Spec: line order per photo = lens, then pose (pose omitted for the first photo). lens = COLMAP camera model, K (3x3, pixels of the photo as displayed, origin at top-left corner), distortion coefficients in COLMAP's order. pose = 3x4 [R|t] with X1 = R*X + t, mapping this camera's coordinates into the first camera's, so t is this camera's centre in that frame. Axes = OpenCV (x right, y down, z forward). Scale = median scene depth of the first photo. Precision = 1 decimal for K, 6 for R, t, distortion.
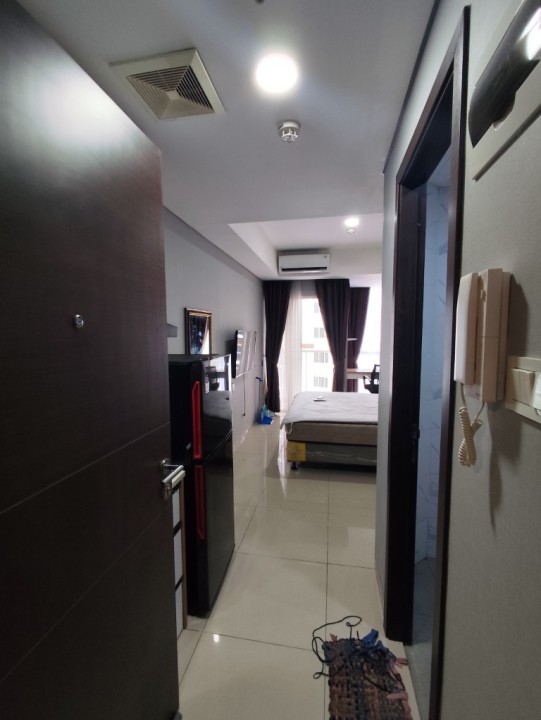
lens RADIAL K [[328.0, 0, 270.5], [0, 328.0, 360.0], [0, 0, 1]] dist [-0.000911, -0.000534]
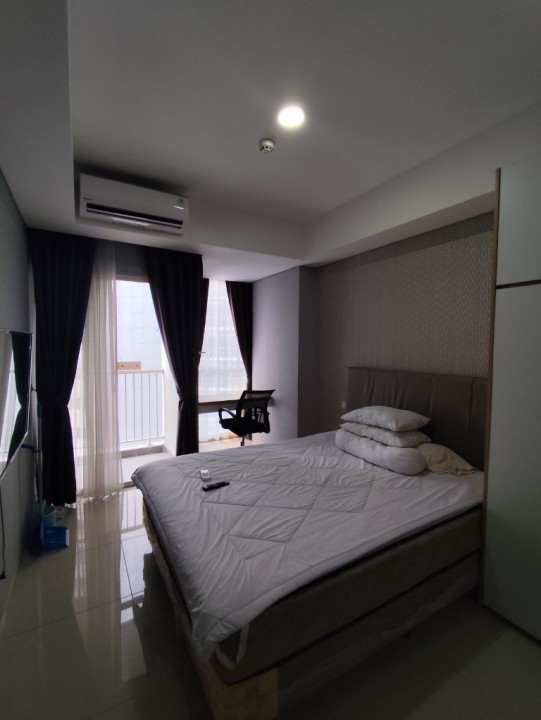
lens RADIAL K [[328.0, 0, 270.5], [0, 328.0, 360.0], [0, 0, 1]] dist [-0.000911, -0.000534]
pose [[0.761358, -0.022102, 0.647955, -0.074576], [0.044229, 0.998861, -0.017897, -0.037242], [-0.646821, 0.042284, 0.761469, 0.493513]]
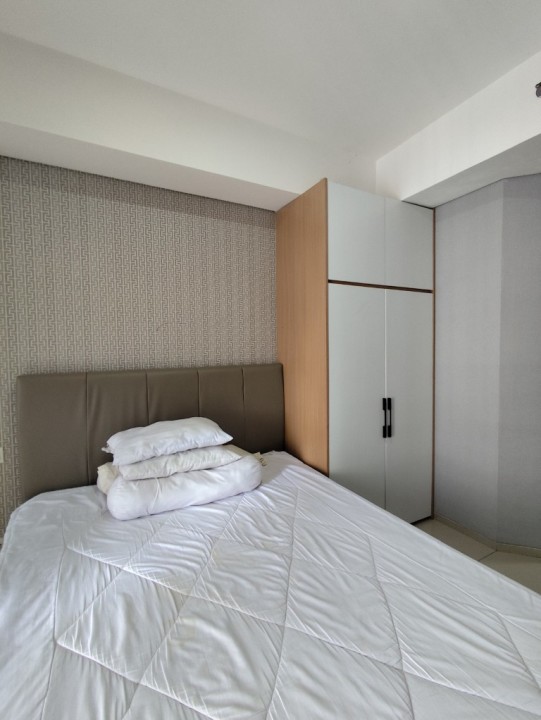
lens RADIAL K [[328.0, 0, 270.5], [0, 328.0, 360.0], [0, 0, 1]] dist [-0.000911, -0.000534]
pose [[-0.621713, -0.021310, 0.782955, 0.053008], [0.079693, 0.992721, 0.090301, -0.054532], [-0.779180, 0.118537, -0.615489, 0.903150]]
